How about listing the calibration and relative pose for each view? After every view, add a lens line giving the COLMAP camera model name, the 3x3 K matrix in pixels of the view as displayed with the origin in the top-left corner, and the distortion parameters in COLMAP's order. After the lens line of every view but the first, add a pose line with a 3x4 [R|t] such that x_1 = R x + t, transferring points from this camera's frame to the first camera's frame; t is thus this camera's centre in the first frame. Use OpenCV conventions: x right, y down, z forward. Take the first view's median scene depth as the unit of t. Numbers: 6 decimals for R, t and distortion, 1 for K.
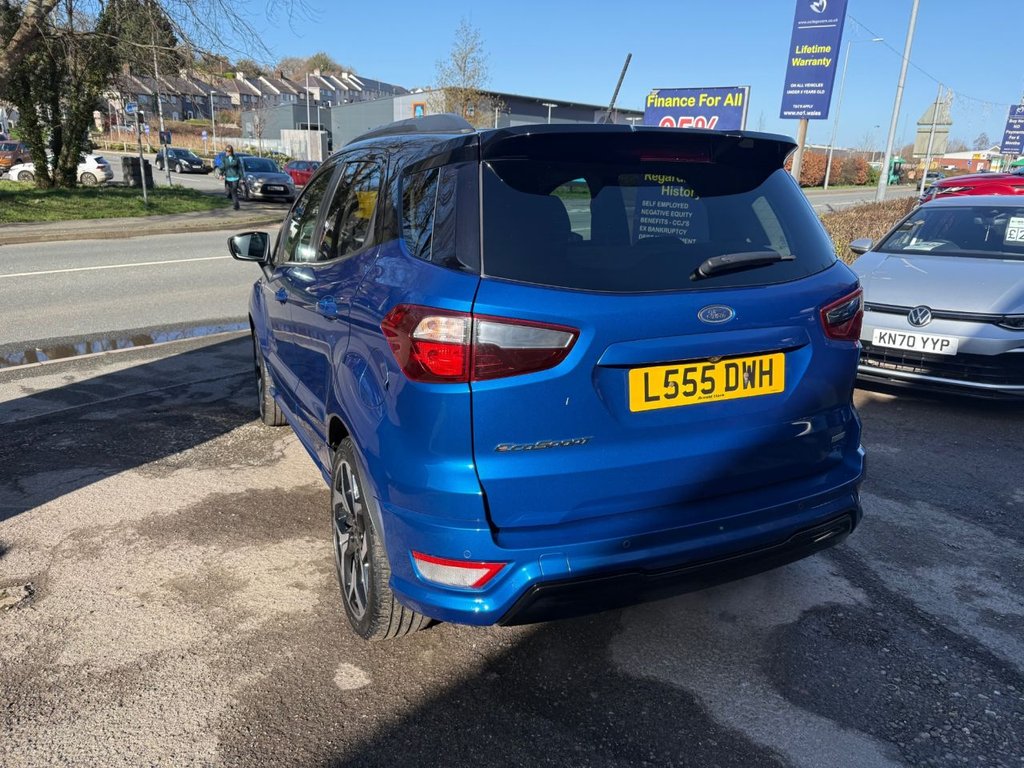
lens RADIAL K [[724.6, 0, 511.4], [0, 724.6, 390.0], [0, 0, 1]] dist [0.025575, -0.036584]
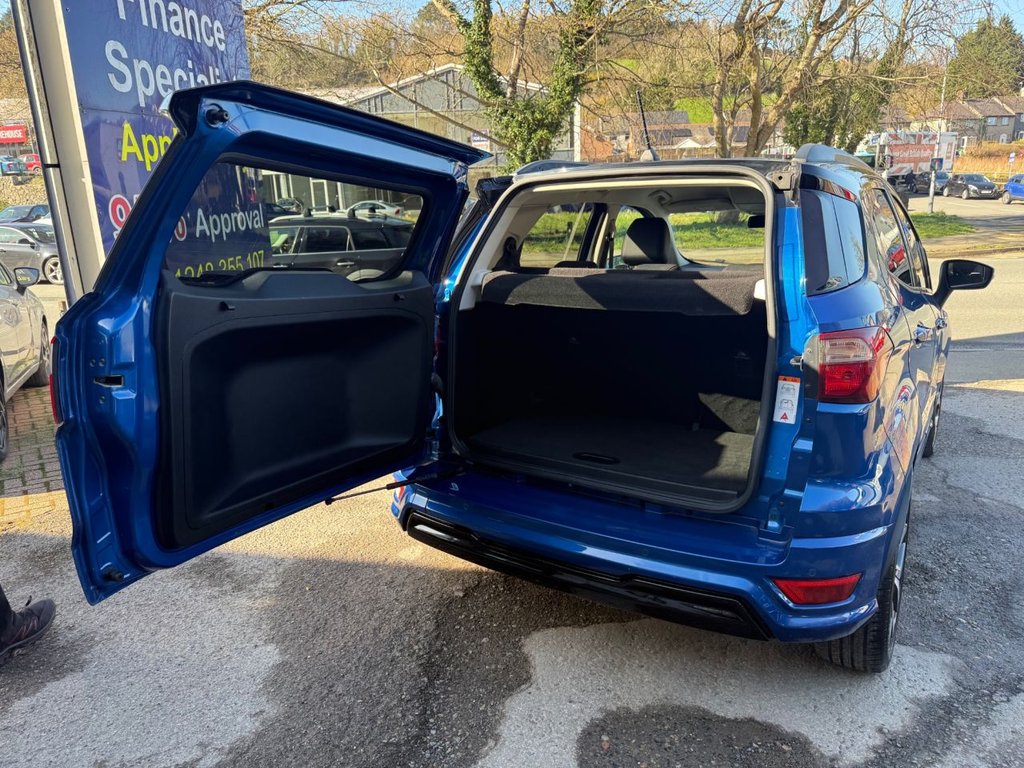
lens RADIAL K [[727.4, 0, 512.0], [0, 727.4, 384.0], [0, 0, 1]] dist [0.000595, -0.008510]
pose [[0.533334, 0.167204, -0.829215, 0.255191], [-0.203327, 0.976870, 0.066202, -0.018441], [0.821105, 0.133294, 0.554995, 0.079523]]
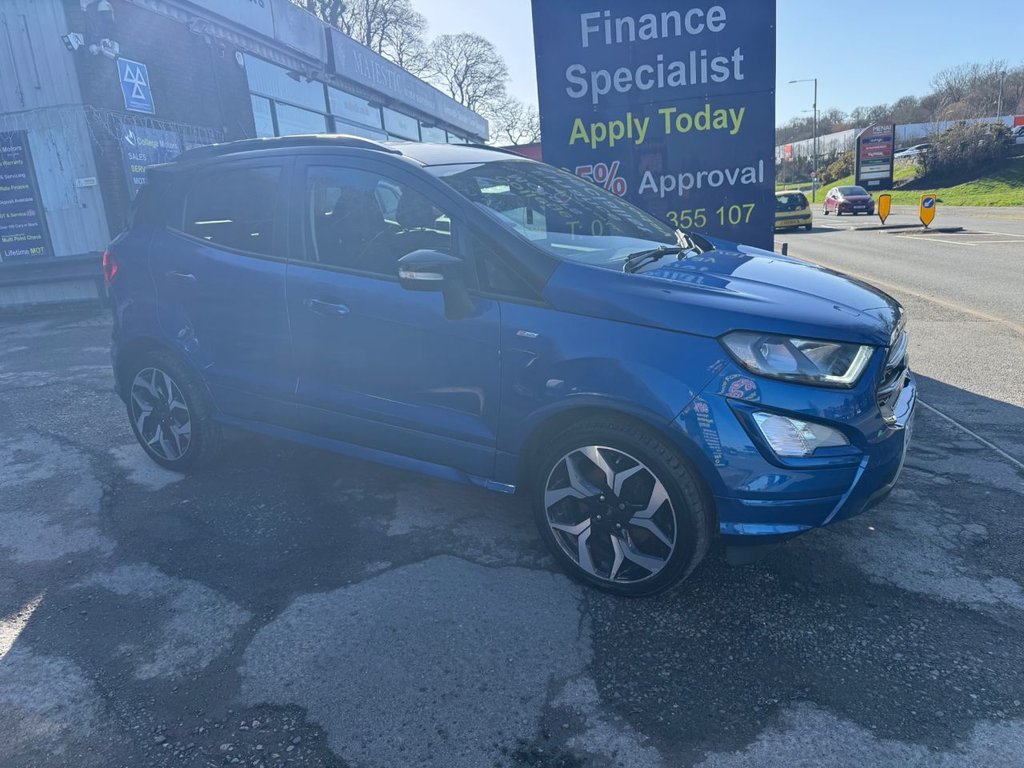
lens RADIAL K [[724.6, 0, 511.4], [0, 724.6, 390.0], [0, 0, 1]] dist [0.025575, -0.036584]
pose [[-0.838104, 0.157930, -0.522149, 0.170518], [-0.120387, 0.880028, 0.459410, -0.203061], [0.532060, 0.447893, -0.718543, 0.774278]]
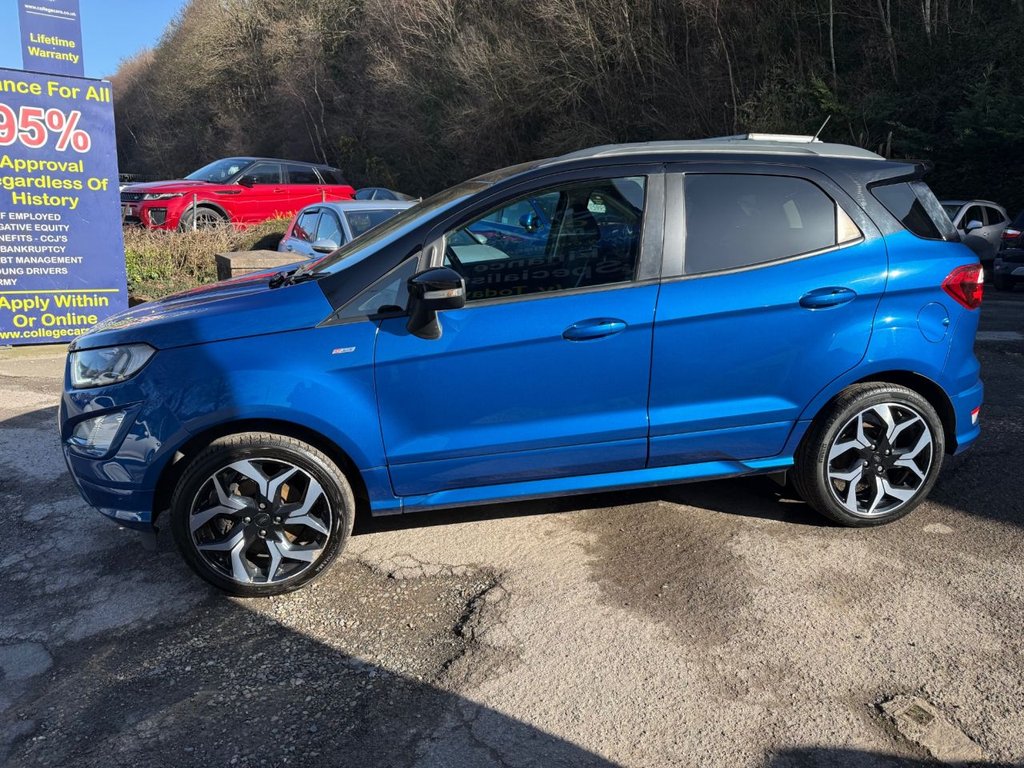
lens RADIAL K [[725.0, 0, 504.3], [0, 725.0, 379.1], [0, 0, 1]] dist [0.006478, -0.008262]
pose [[0.253452, -0.247303, 0.935202, -0.432856], [0.262566, 0.948062, 0.179545, -0.096329], [-0.931032, 0.200047, 0.305222, 0.324765]]
